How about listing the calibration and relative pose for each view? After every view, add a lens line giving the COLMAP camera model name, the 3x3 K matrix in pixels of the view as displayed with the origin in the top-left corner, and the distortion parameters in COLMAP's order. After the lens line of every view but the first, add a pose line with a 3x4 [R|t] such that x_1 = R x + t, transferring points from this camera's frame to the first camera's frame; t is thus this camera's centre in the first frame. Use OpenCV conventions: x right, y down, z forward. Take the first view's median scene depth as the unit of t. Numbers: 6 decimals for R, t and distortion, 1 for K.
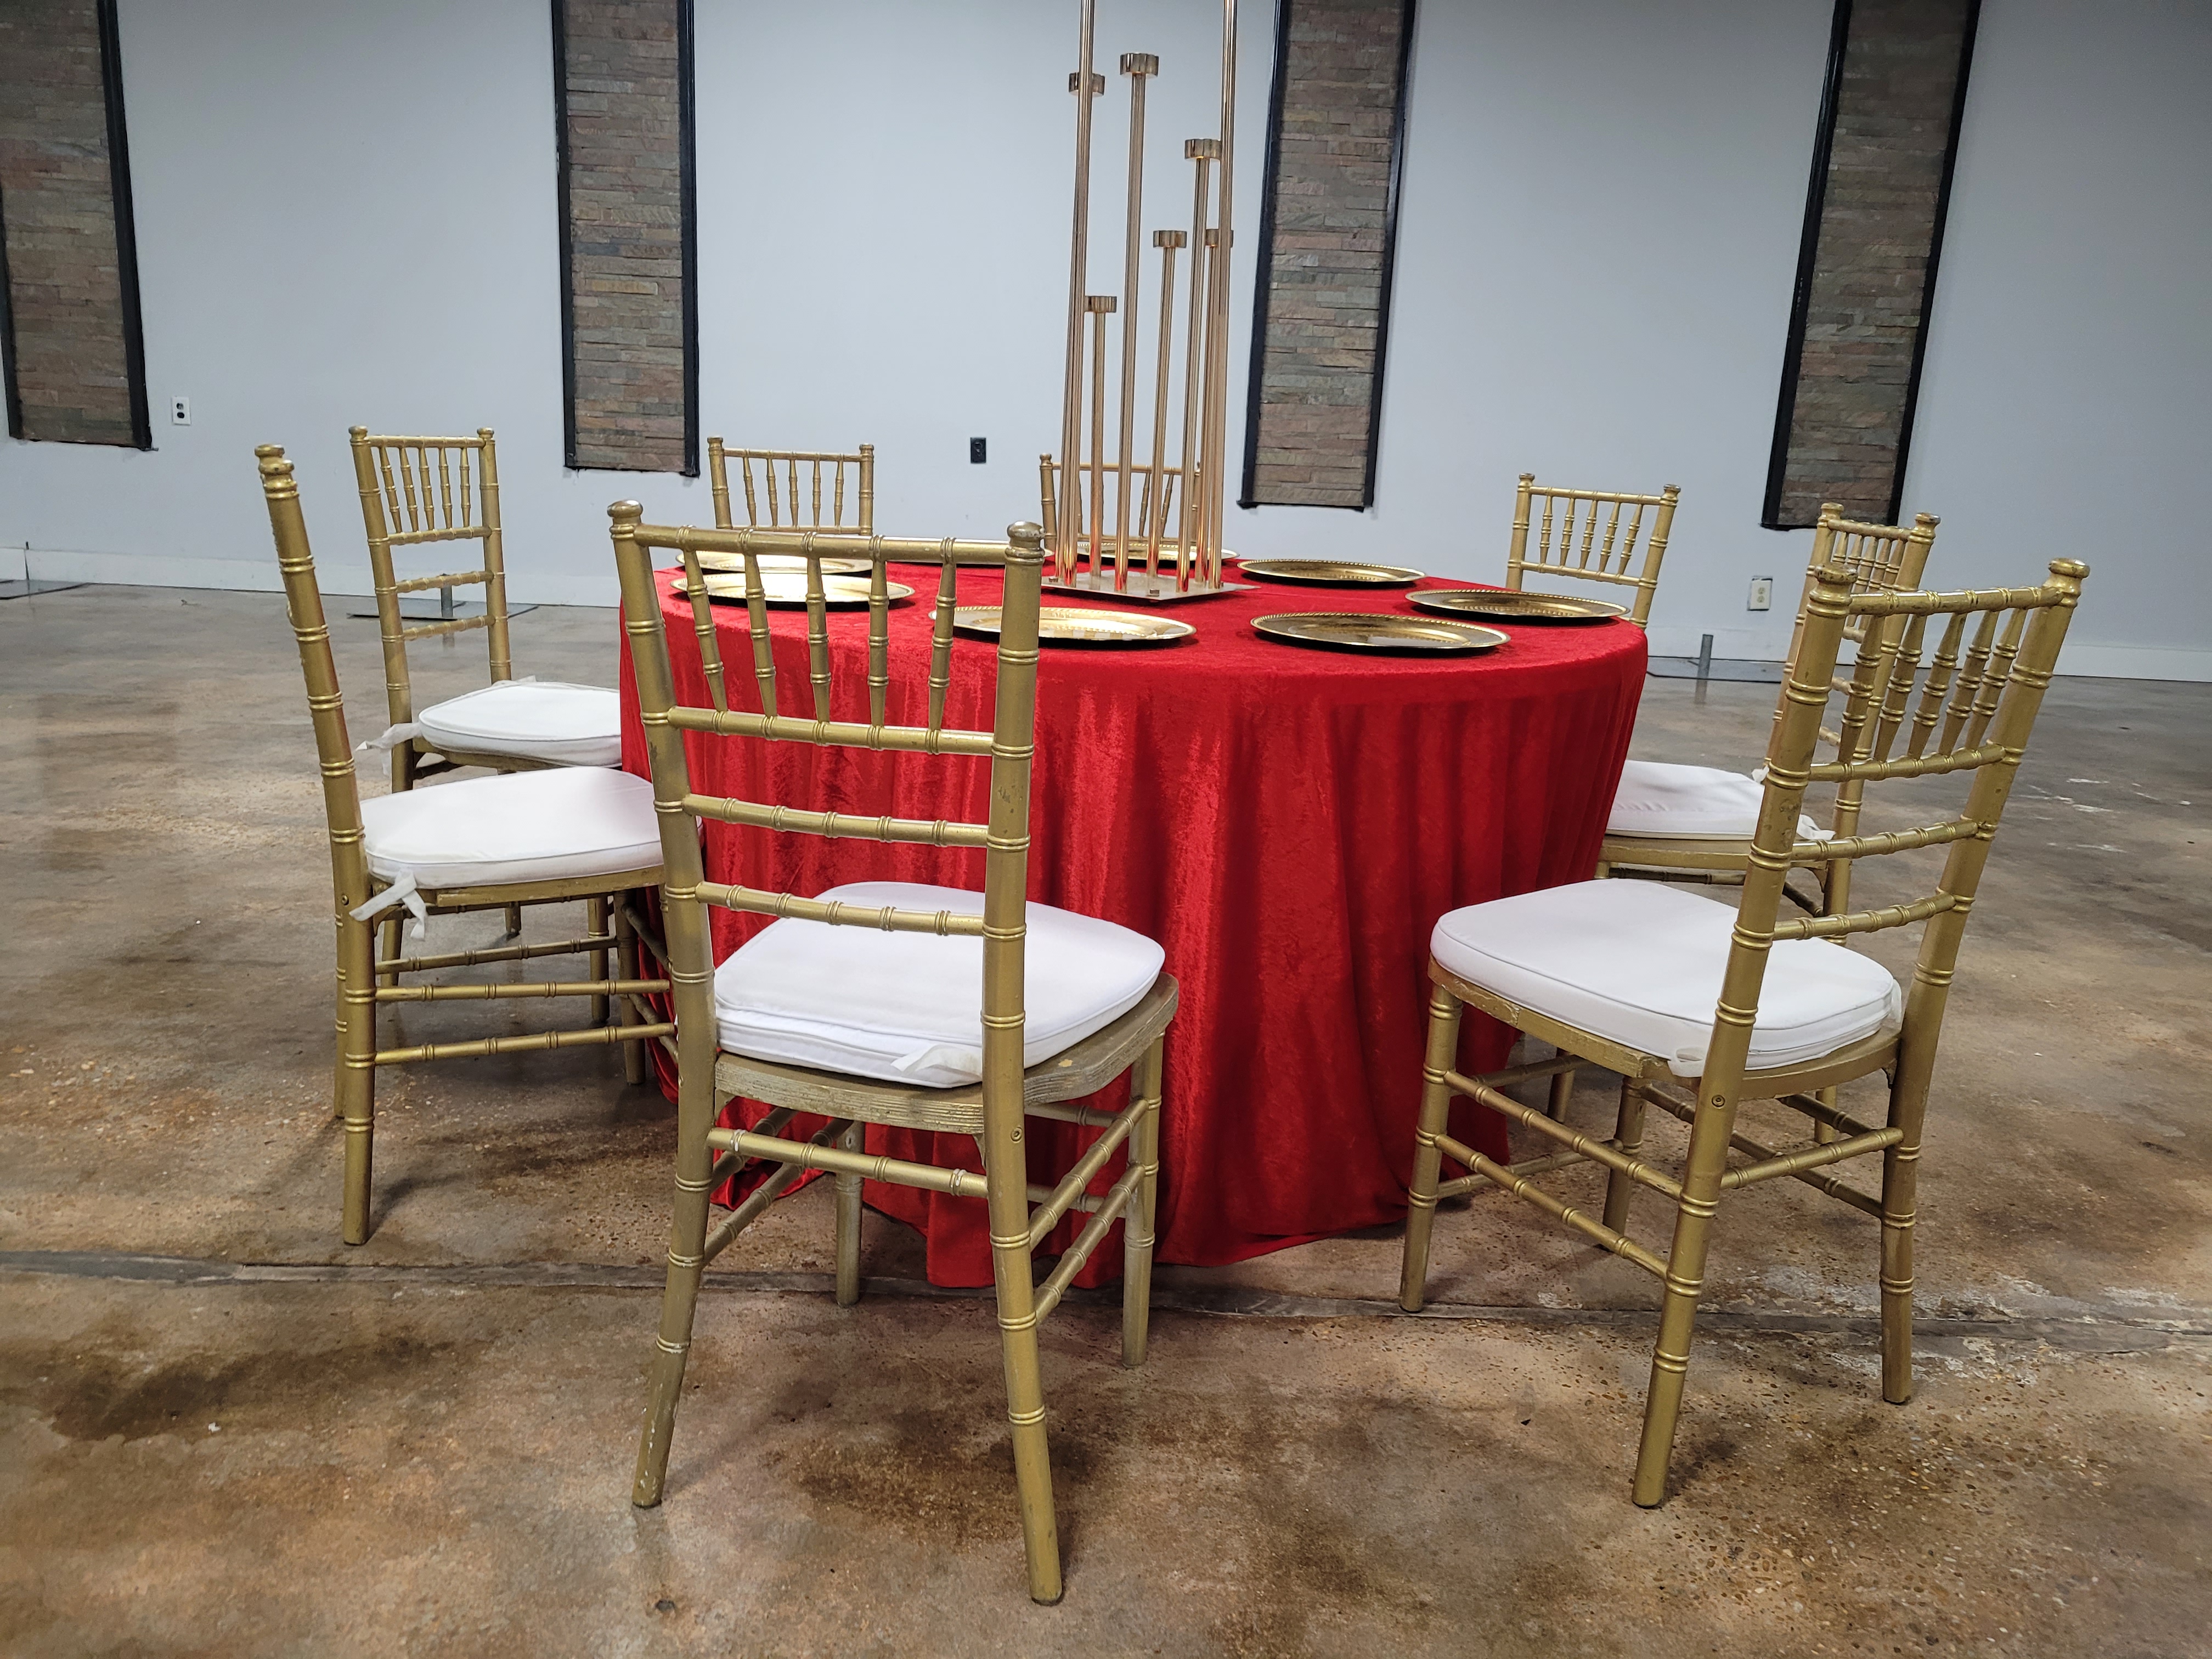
lens RADIAL K [[1676.0, 0, 1102.9], [0, 1676.0, 817.1], [0, 0, 1]] dist [0.038509, -0.026072]
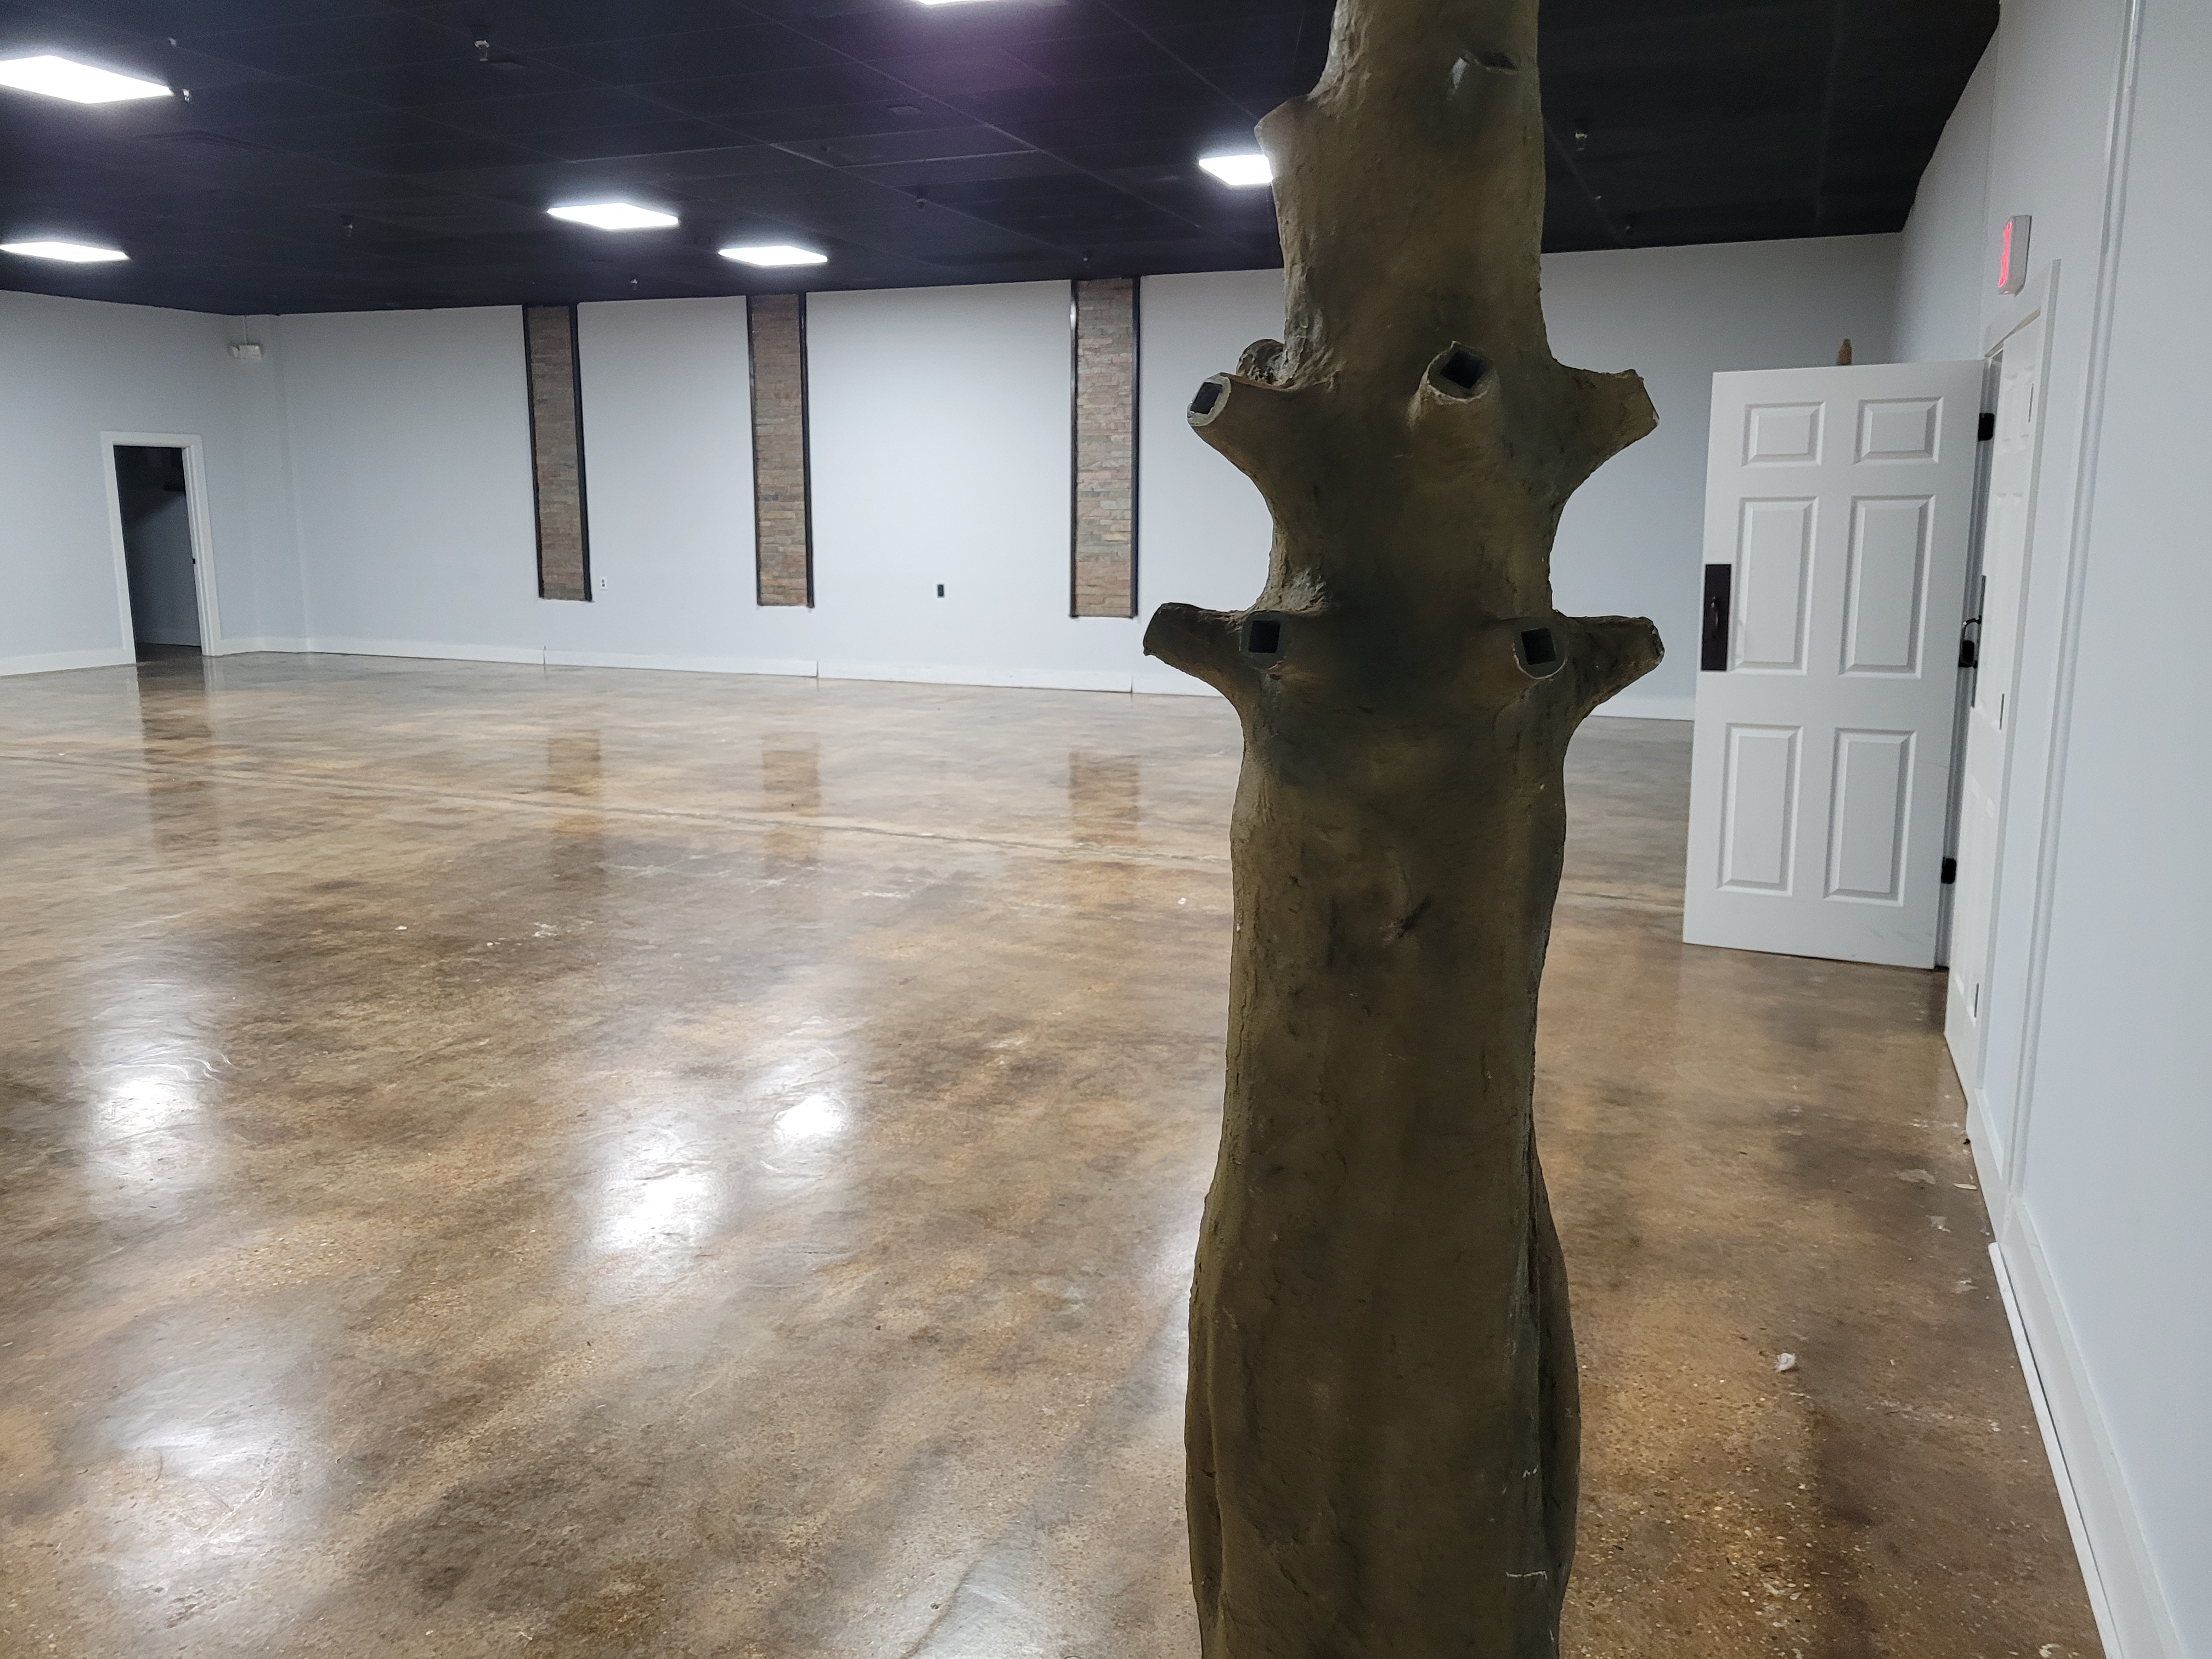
lens RADIAL K [[1676.0, 0, 1122.4], [0, 1676.0, 811.8], [0, 0, 1]] dist [0.038509, -0.026072]
pose [[0.920548, 0.025167, -0.389817, 0.872785], [-0.060550, 0.995054, -0.078745, 0.168108], [0.385907, 0.096092, 0.917519, -0.639357]]
